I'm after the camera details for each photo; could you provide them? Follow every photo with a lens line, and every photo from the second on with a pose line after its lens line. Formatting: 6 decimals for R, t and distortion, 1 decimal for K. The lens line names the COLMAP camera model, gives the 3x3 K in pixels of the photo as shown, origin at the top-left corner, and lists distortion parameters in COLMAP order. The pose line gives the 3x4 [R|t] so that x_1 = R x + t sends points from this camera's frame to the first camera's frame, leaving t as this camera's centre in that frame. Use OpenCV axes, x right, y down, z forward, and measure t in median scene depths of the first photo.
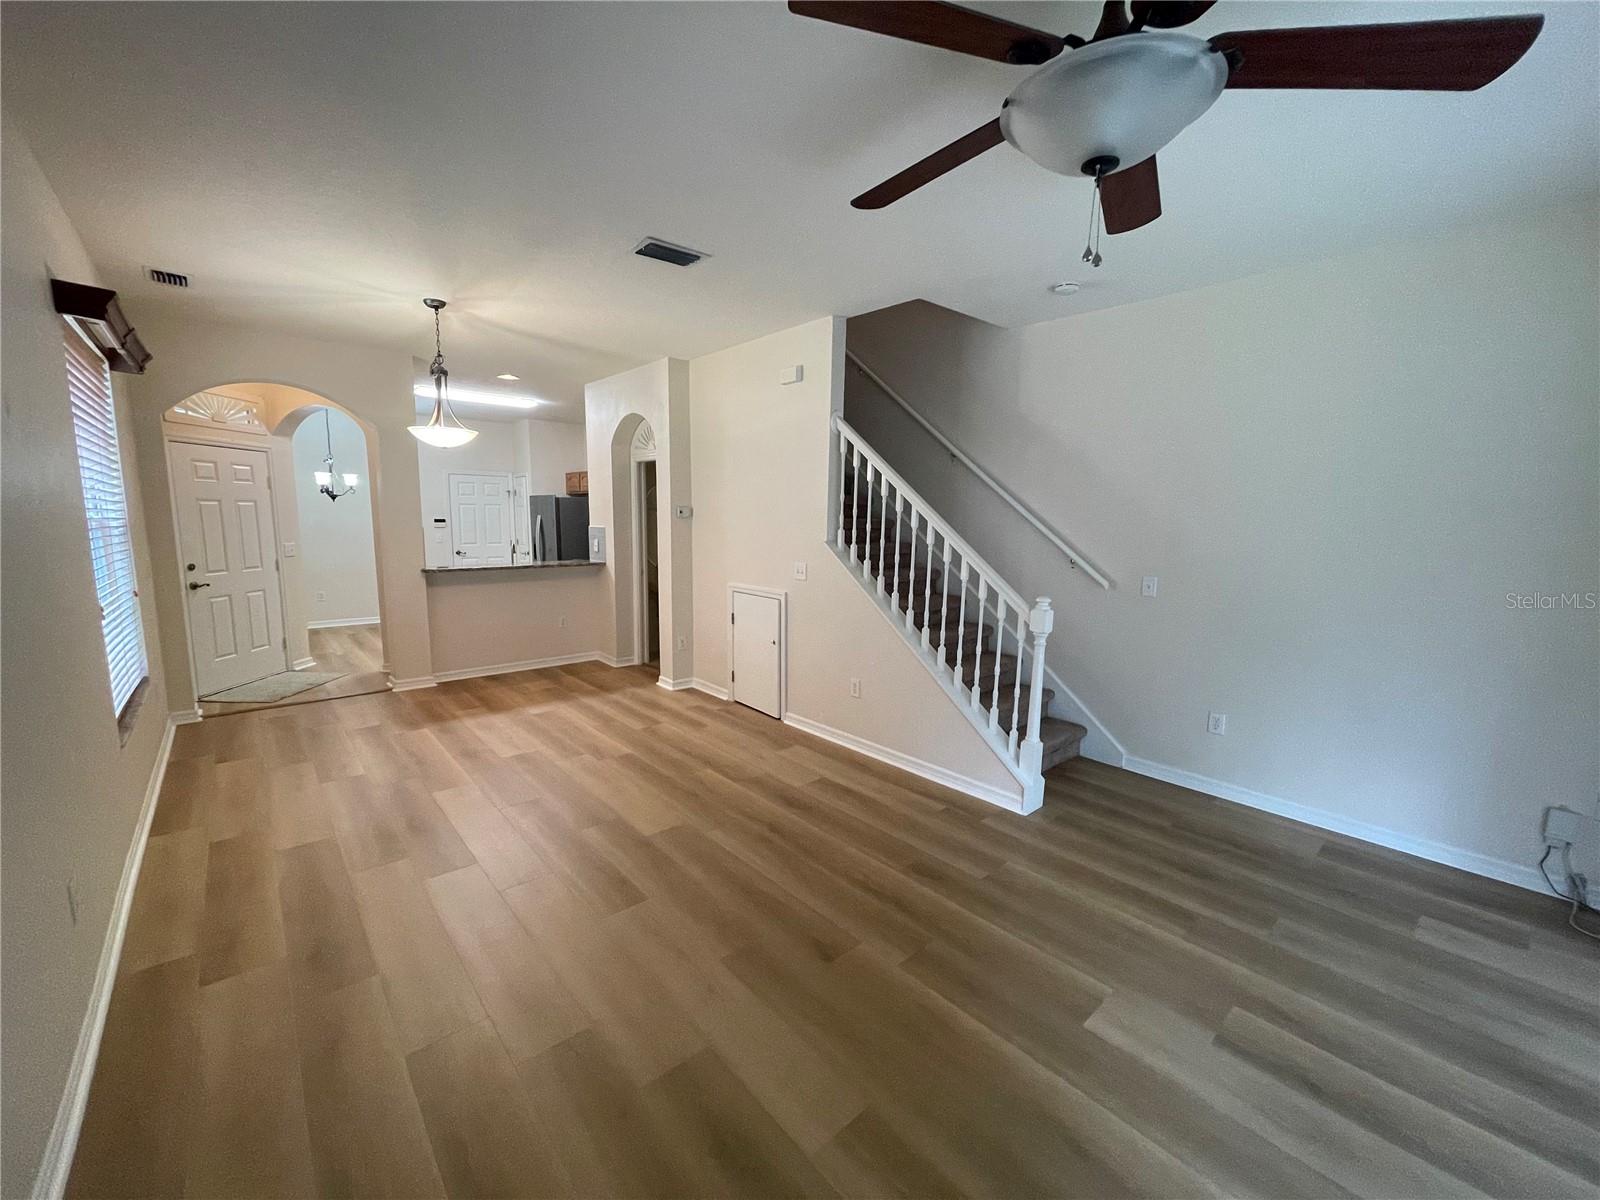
lens RADIAL K [[640.2, 0, 789.6], [0, 640.2, 600.3], [0, 0, 1]] dist [-0.000864, 0.000018]
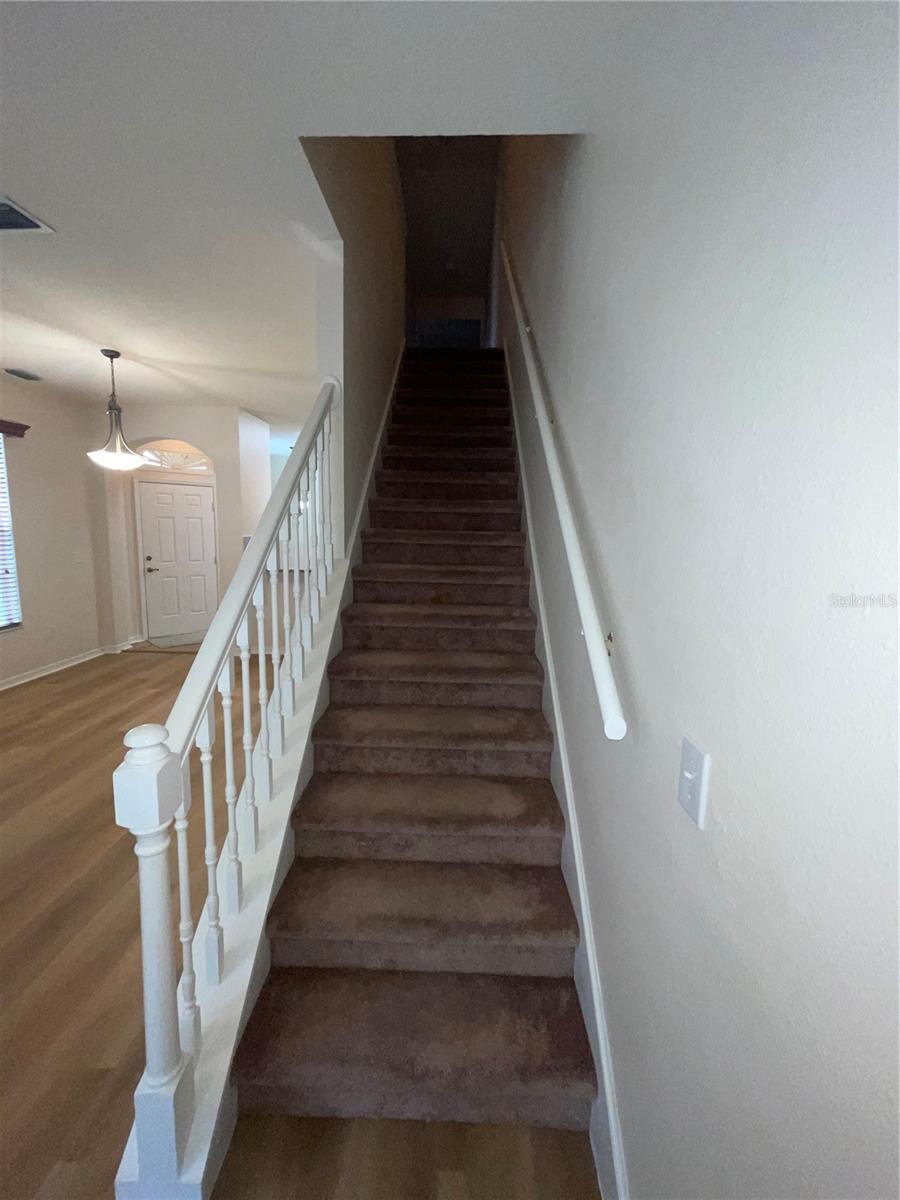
lens RADIAL K [[480.1, 0, 450.0], [0, 480.1, 600.0], [0, 0, 1]] dist [-0.000864, 0.000018]
pose [[0.737934, 0.104061, -0.666802, 0.647364], [-0.105731, 0.993666, 0.038061, -0.102348], [0.666539, 0.042416, 0.744262, 0.830359]]
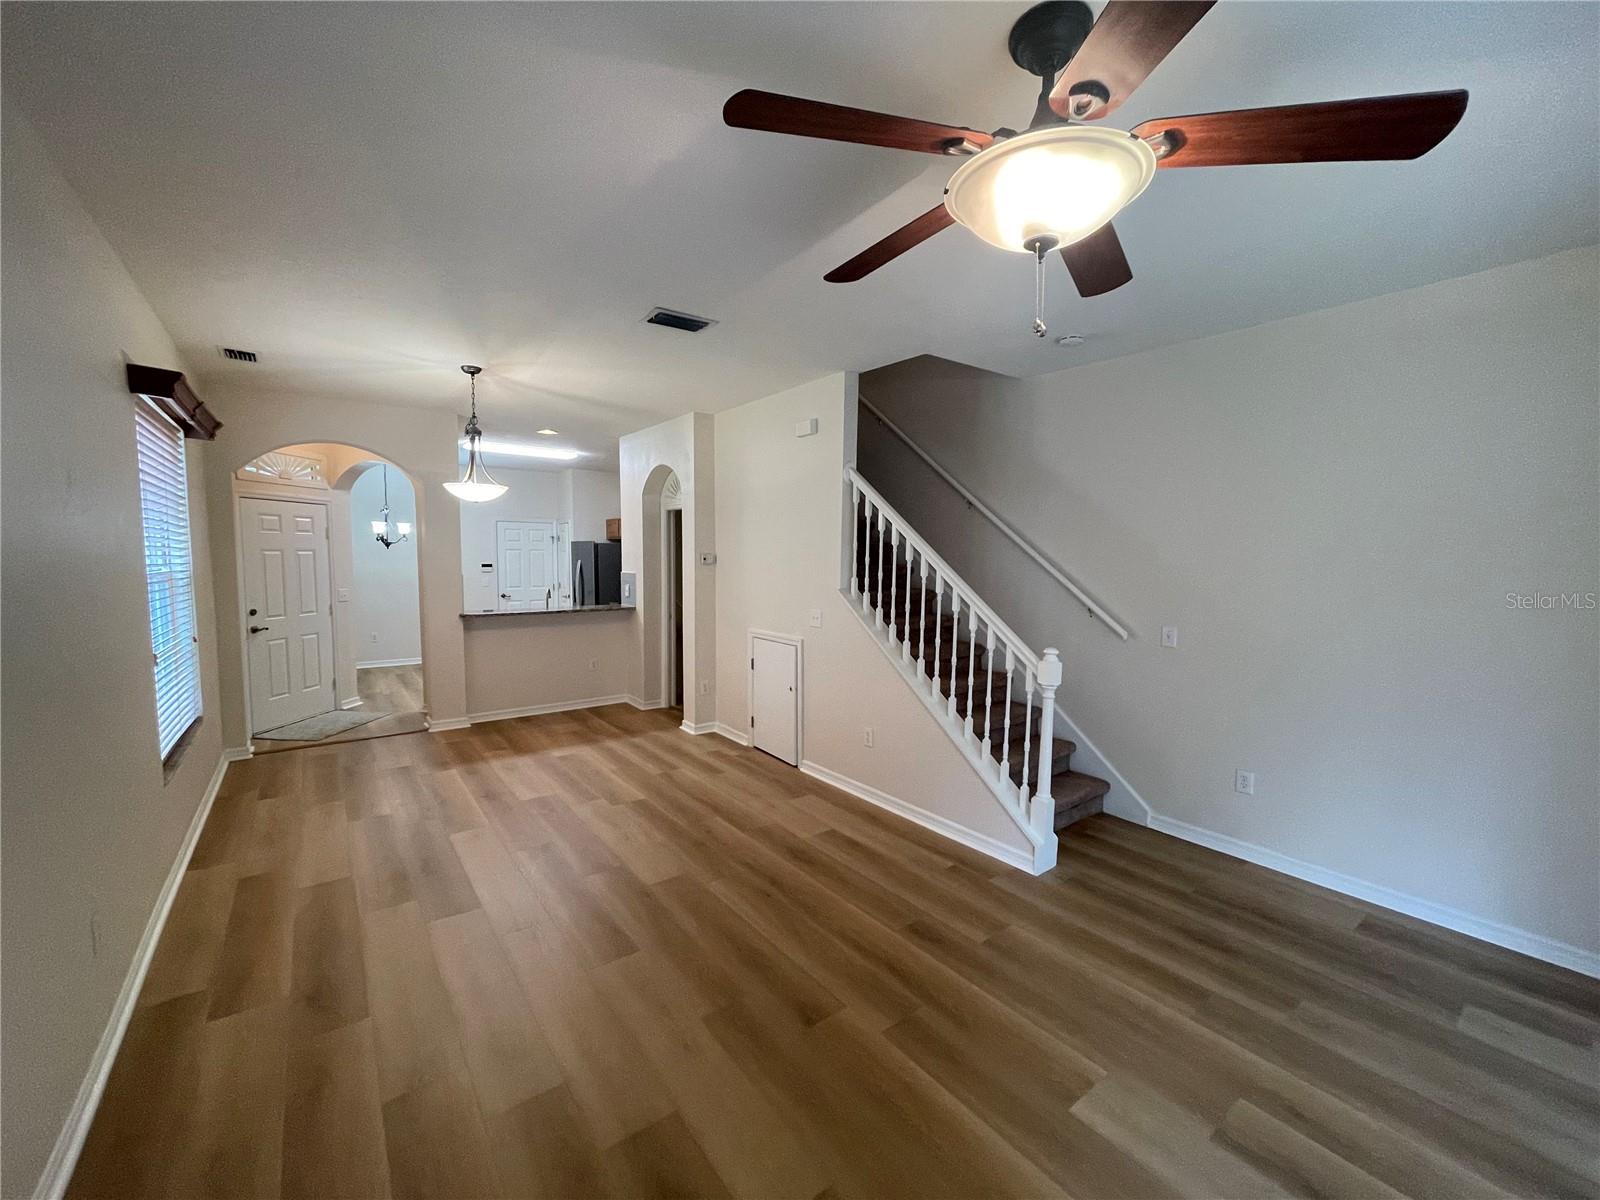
lens RADIAL K [[640.2, 0, 789.6], [0, 640.2, 600.3], [0, 0, 1]] dist [-0.000864, 0.000018]
pose [[0.997283, 0.000716, -0.073665, 0.062117], [-0.005240, 0.998109, -0.061244, -0.014850], [0.073482, 0.061463, 0.995401, -0.009652]]
